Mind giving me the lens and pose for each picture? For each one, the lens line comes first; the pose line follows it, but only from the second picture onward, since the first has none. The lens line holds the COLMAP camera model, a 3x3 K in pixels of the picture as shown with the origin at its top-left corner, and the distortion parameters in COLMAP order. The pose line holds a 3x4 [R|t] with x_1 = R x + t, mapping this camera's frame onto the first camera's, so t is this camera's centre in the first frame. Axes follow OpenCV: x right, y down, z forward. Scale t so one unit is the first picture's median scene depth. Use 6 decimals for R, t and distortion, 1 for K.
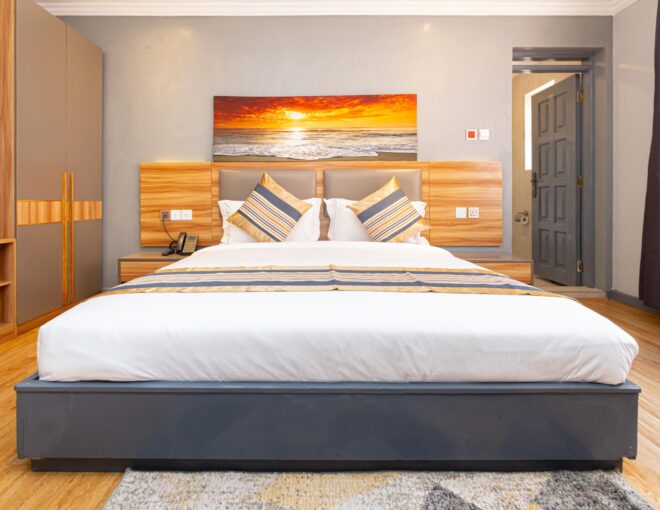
lens RADIAL K [[377.8, 0, 360.2], [0, 377.8, 208.4], [0, 0, 1]] dist [-0.021848, 0.006432]
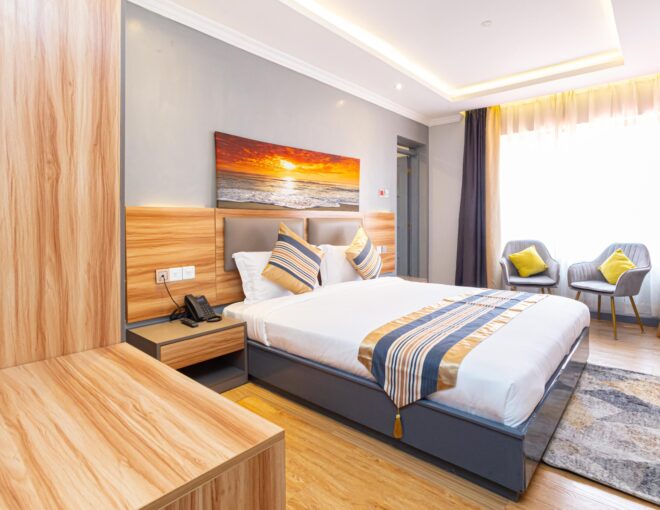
lens RADIAL K [[377.8, 0, 338.0], [0, 377.8, 232.3], [0, 0, 1]] dist [-0.021848, 0.006432]
pose [[0.640036, -0.023515, 0.767985, -0.881733], [0.023623, 0.999661, 0.010921, -0.071231], [-0.767982, 0.011152, 0.640374, 0.235918]]
